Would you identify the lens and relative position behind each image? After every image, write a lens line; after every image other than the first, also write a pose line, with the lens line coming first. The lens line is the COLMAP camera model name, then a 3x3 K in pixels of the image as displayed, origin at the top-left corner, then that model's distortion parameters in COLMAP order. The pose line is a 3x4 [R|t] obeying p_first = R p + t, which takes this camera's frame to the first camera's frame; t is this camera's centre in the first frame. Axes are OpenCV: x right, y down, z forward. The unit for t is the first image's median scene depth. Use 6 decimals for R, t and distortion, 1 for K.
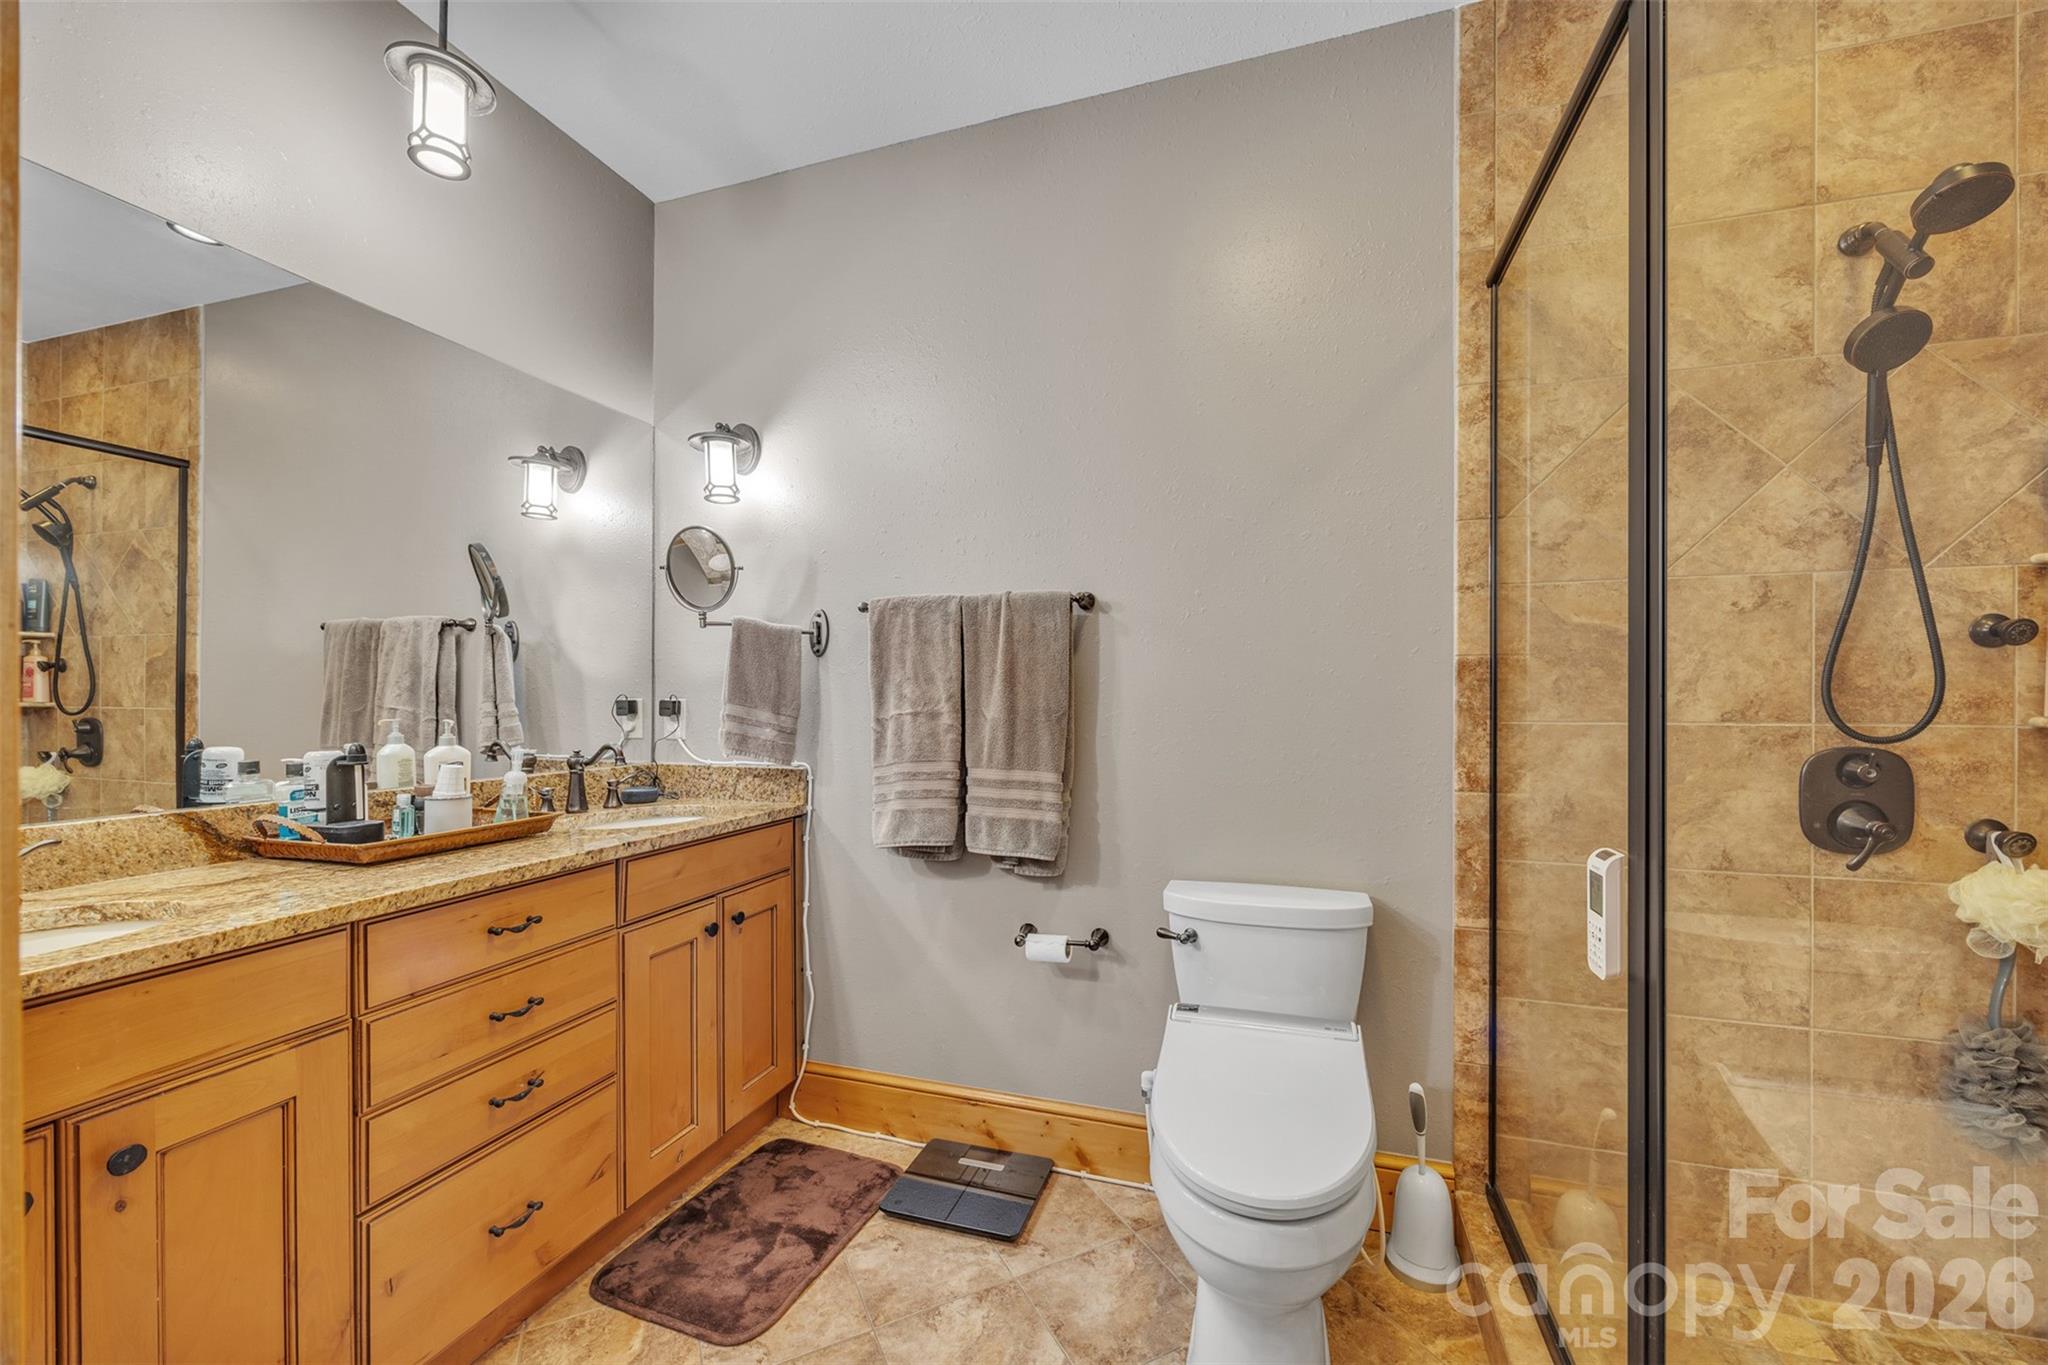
lens RADIAL K [[785.8, 0, 1077.8], [0, 785.8, 703.2], [0, 0, 1]] dist [-0.001238, -0.000781]
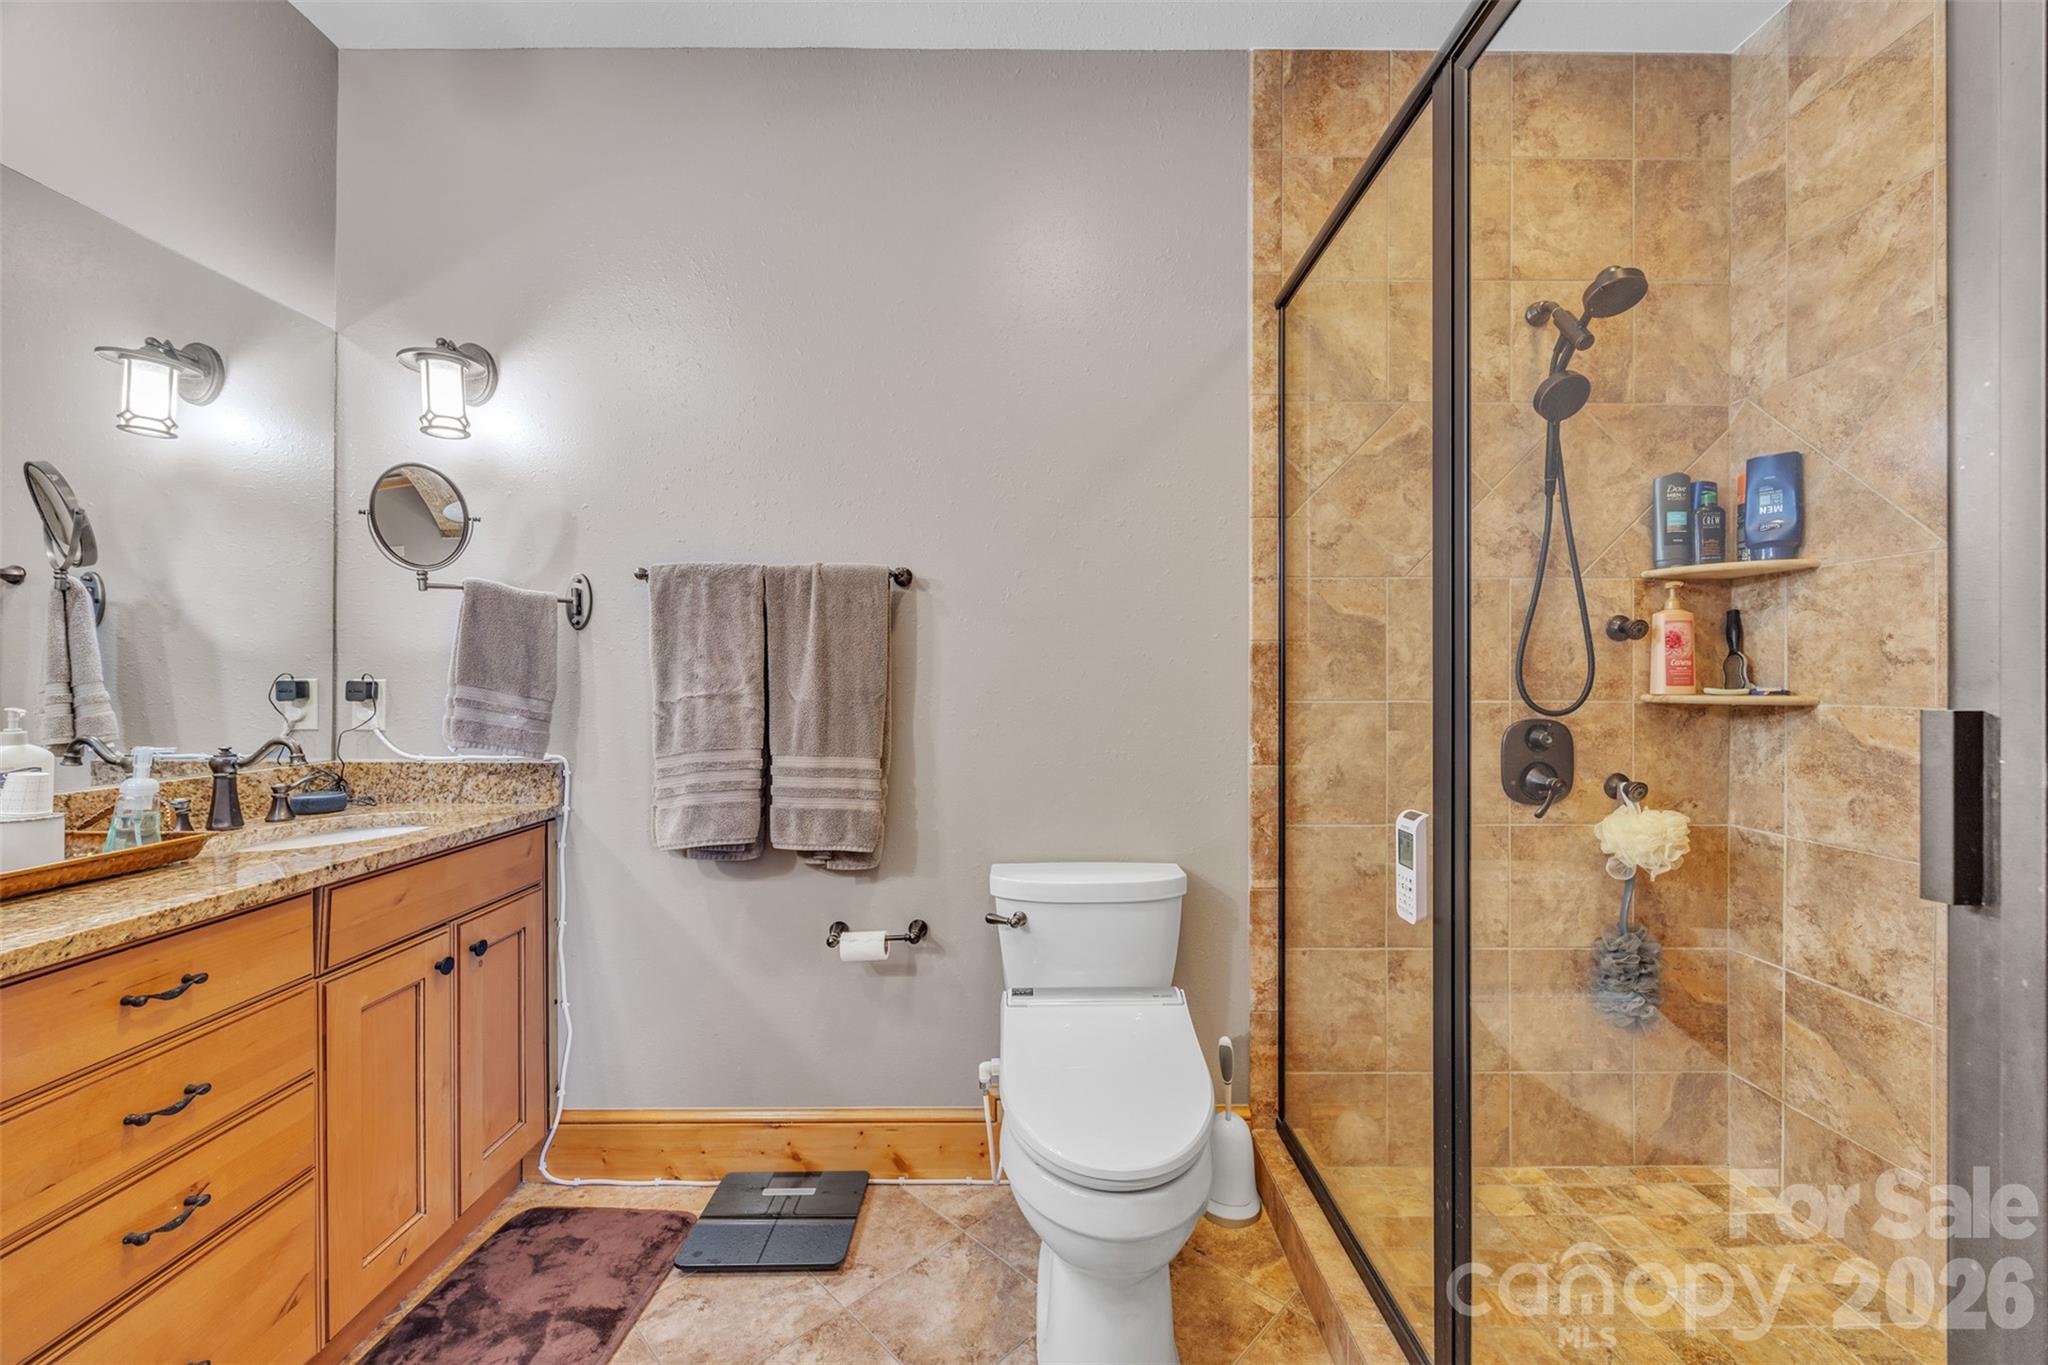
lens RADIAL K [[785.8, 0, 1030.2], [0, 785.8, 683.3], [0, 0, 1]] dist [-0.001238, -0.000781]
pose [[0.951670, -0.000076, 0.307123, -0.150099], [0.000718, 0.999998, -0.001979, 0.000847], [-0.307122, 0.002104, 0.951668, 0.053047]]
